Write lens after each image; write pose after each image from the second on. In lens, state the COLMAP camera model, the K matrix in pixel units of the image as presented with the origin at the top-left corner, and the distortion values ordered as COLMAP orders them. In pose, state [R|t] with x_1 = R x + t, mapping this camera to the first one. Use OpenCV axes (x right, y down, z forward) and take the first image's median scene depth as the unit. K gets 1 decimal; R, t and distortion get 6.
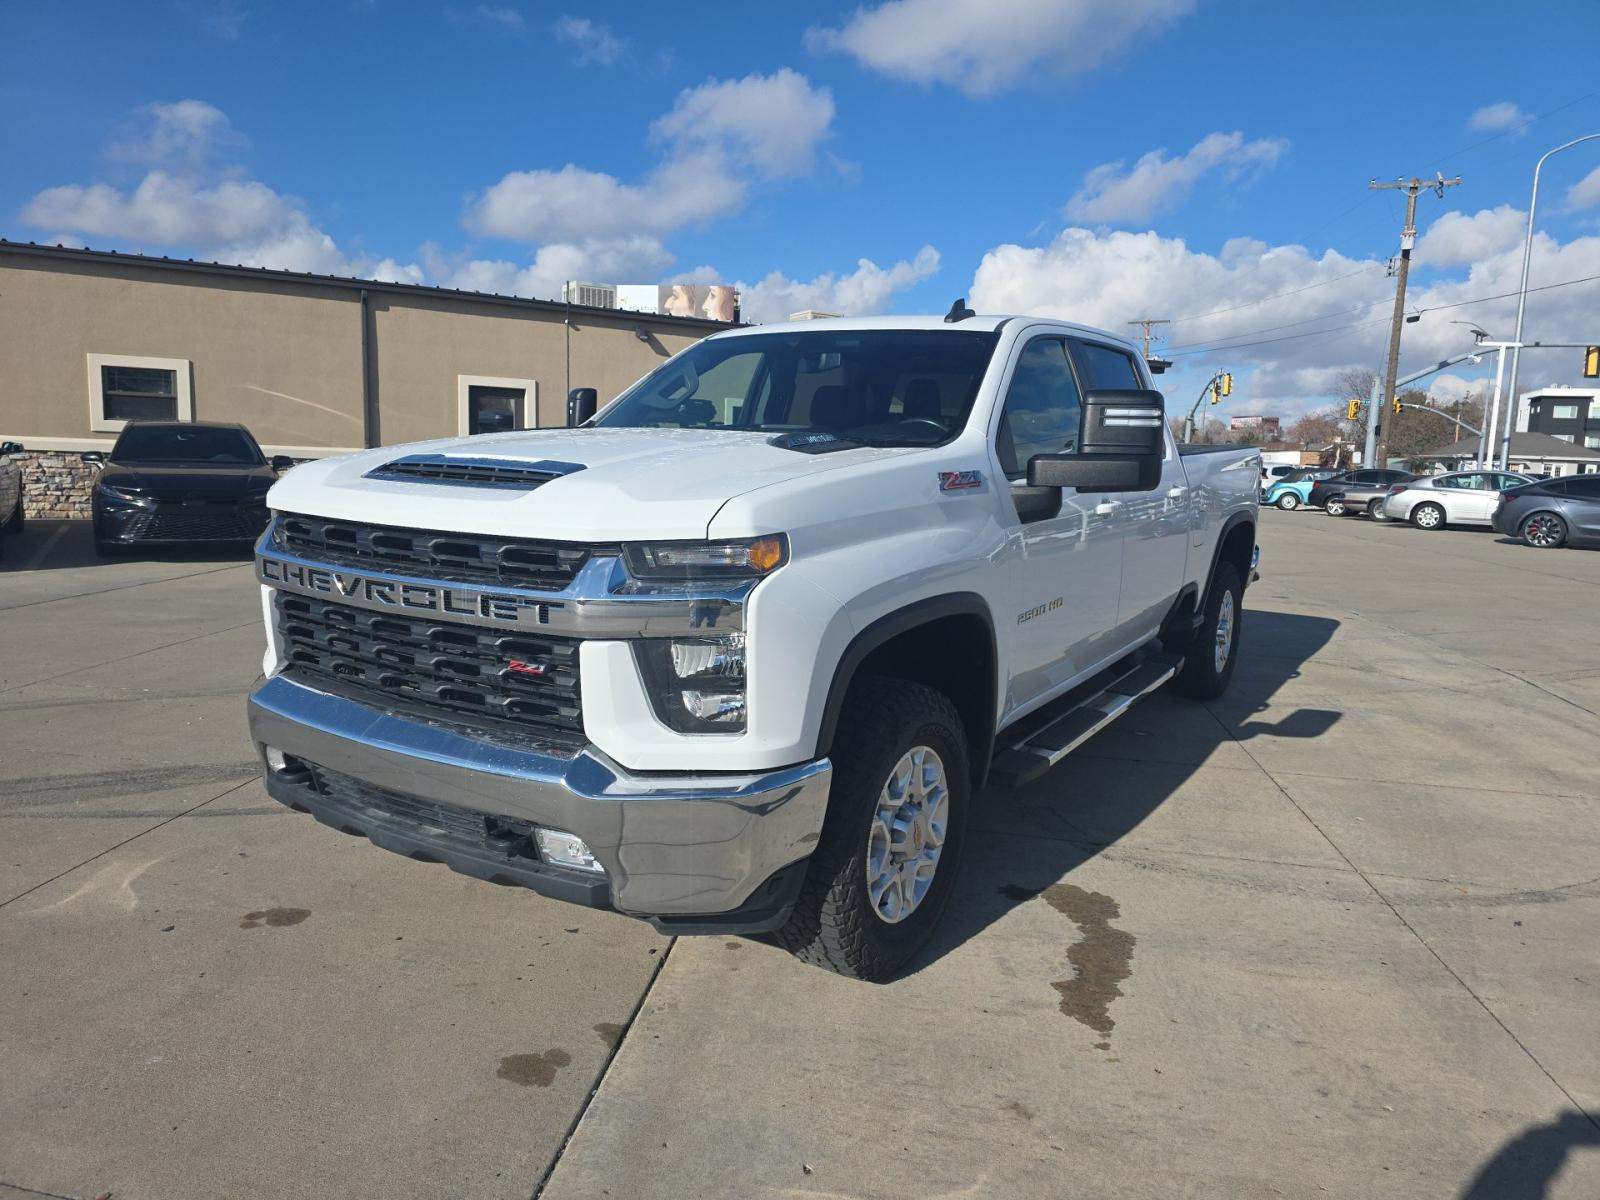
lens RADIAL K [[1147.5, 0, 808.3], [0, 1147.5, 595.4], [0, 0, 1]] dist [-0.000330, -0.000187]
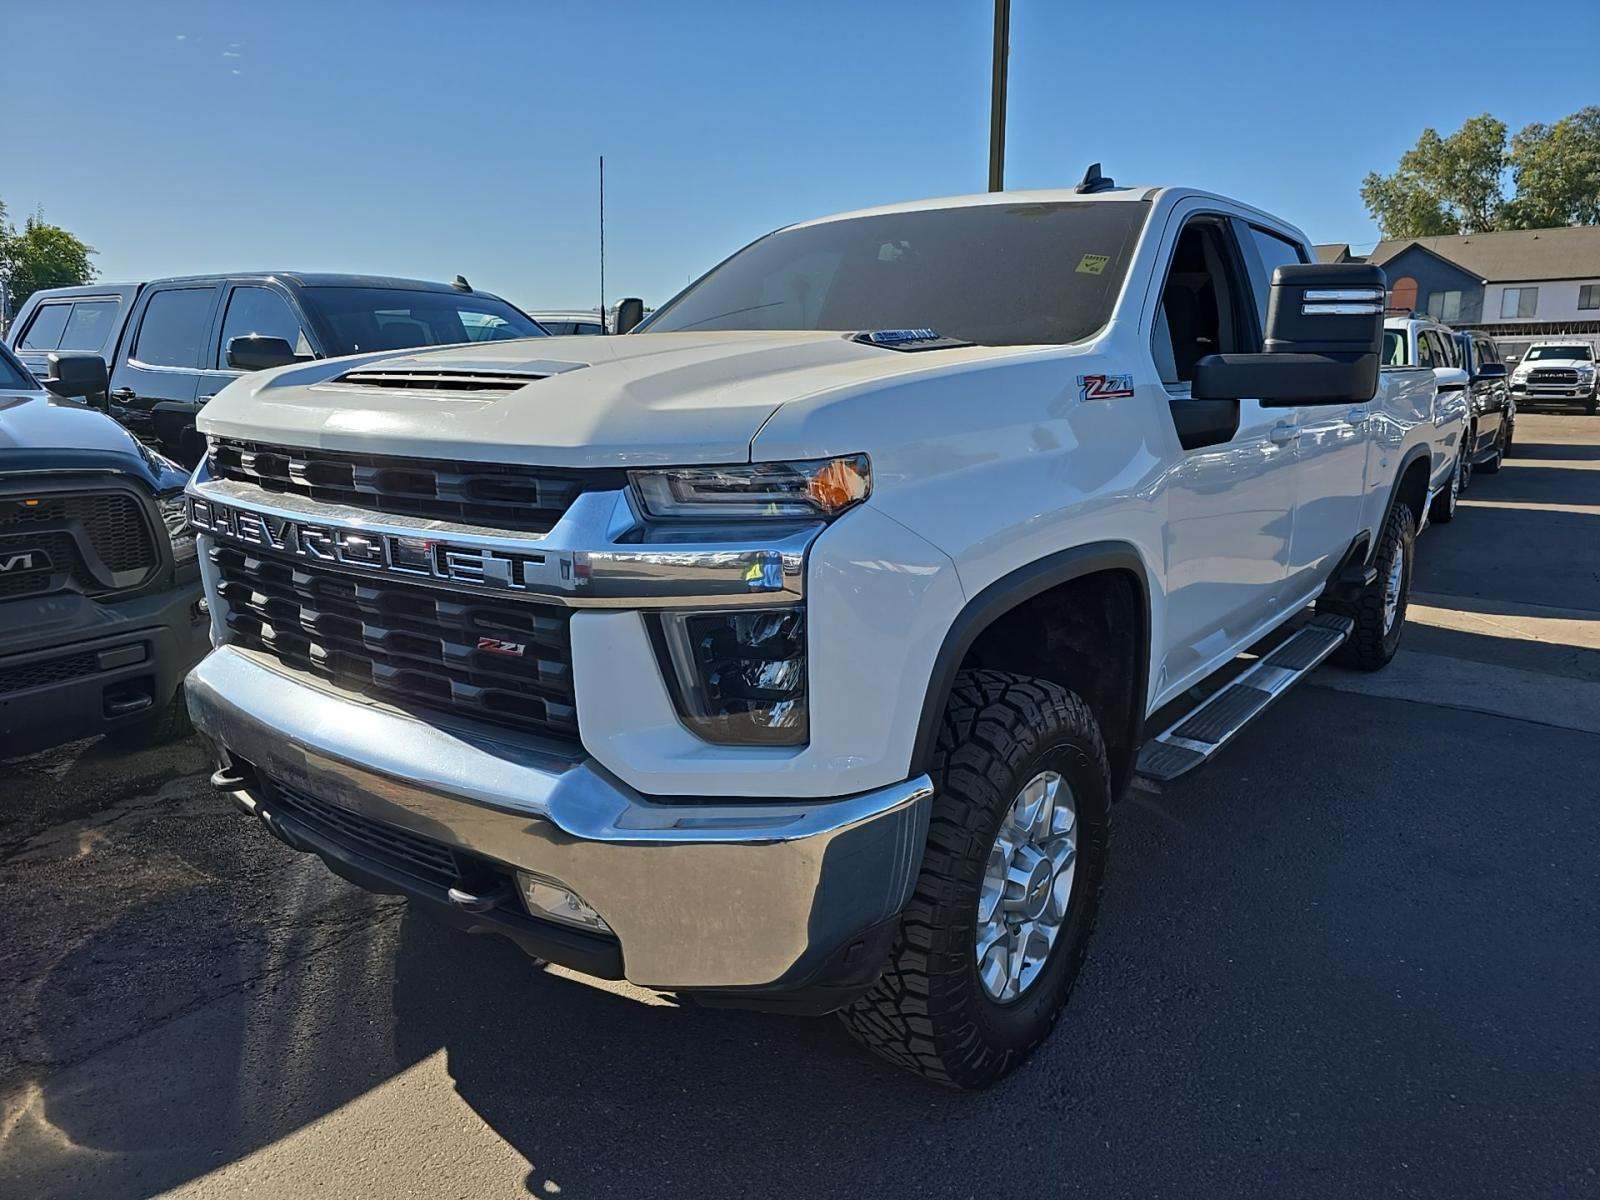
lens RADIAL K [[1148.1, 0, 800.0], [0, 1148.1, 600.0], [0, 0, 1]] dist [0.010013, 0.000789]
pose [[0.996567, 0.004107, -0.082683, -0.003202], [-0.000045, 0.998795, 0.049075, -0.000760], [0.082785, -0.048903, 0.995367, 0.299607]]
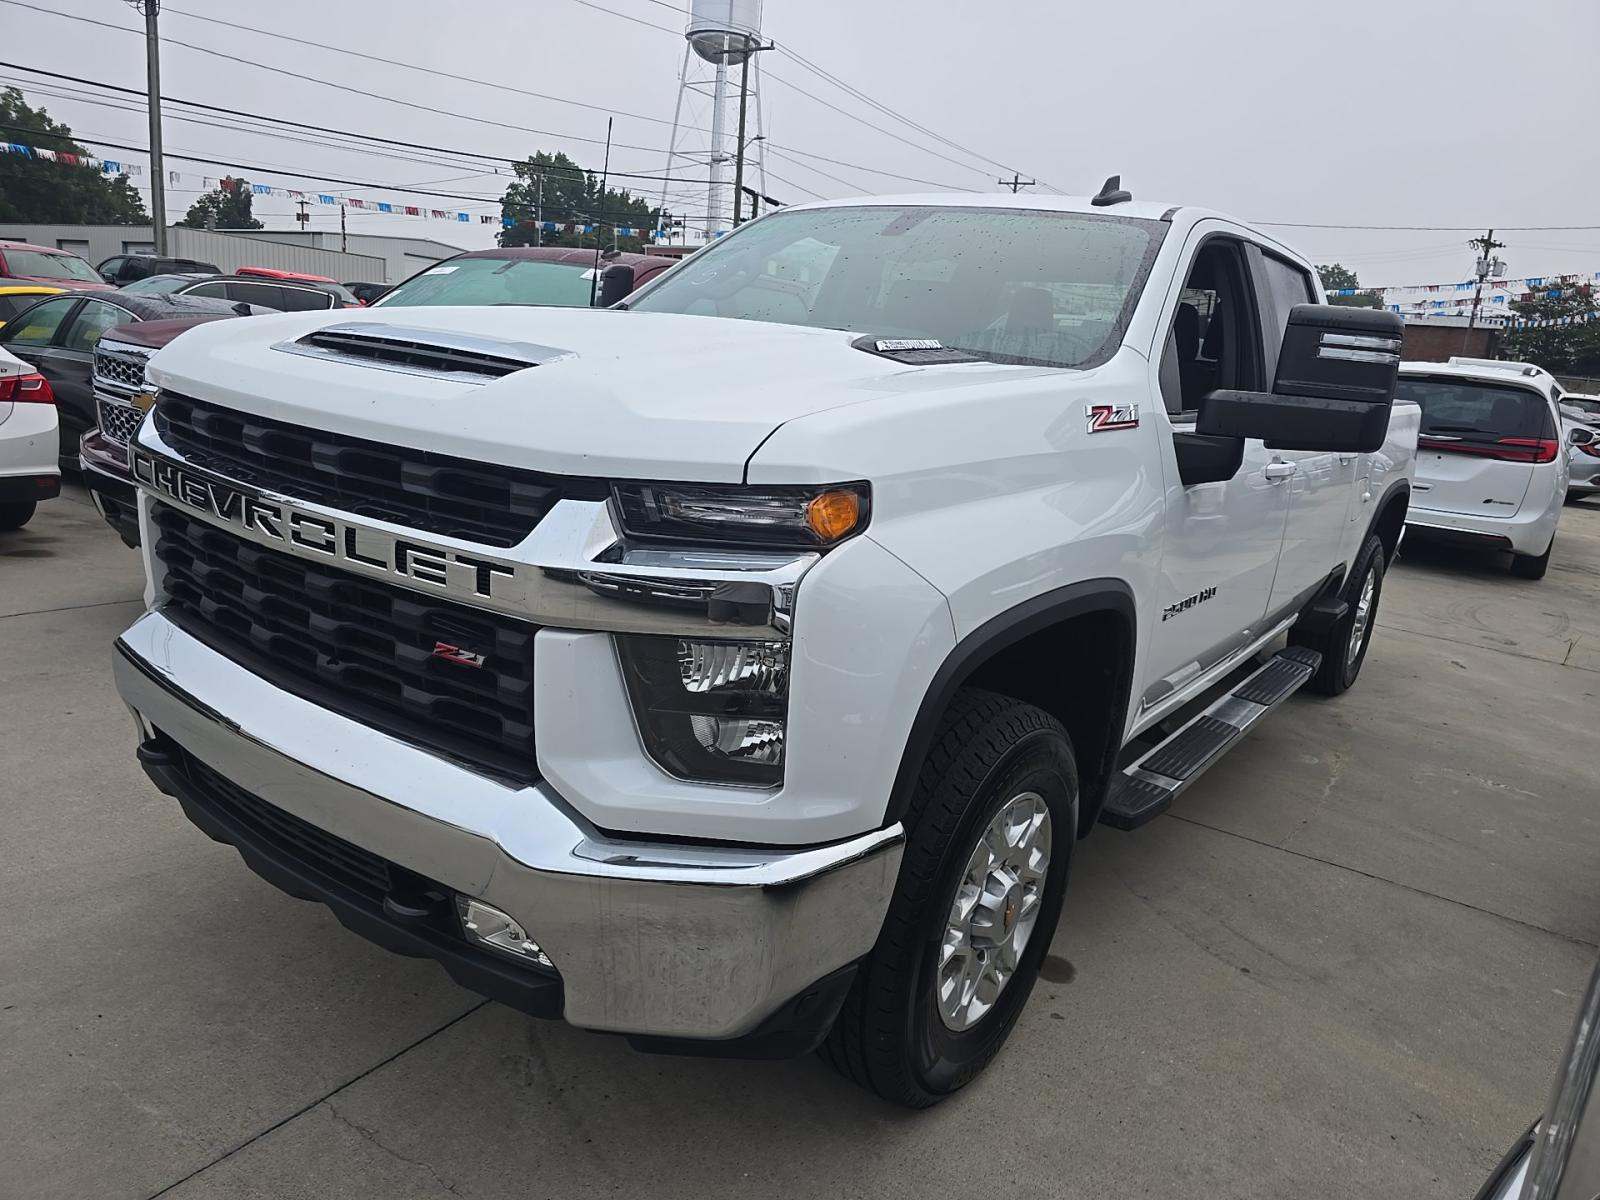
lens RADIAL K [[1148.1, 0, 800.0], [0, 1148.1, 600.0], [0, 0, 1]] dist [0.010013, 0.000789]
pose [[0.995159, 0.086924, -0.045864, -0.022216], [-0.083269, 0.993598, 0.076355, -0.033775], [0.052207, -0.072166, 0.996025, 0.341871]]
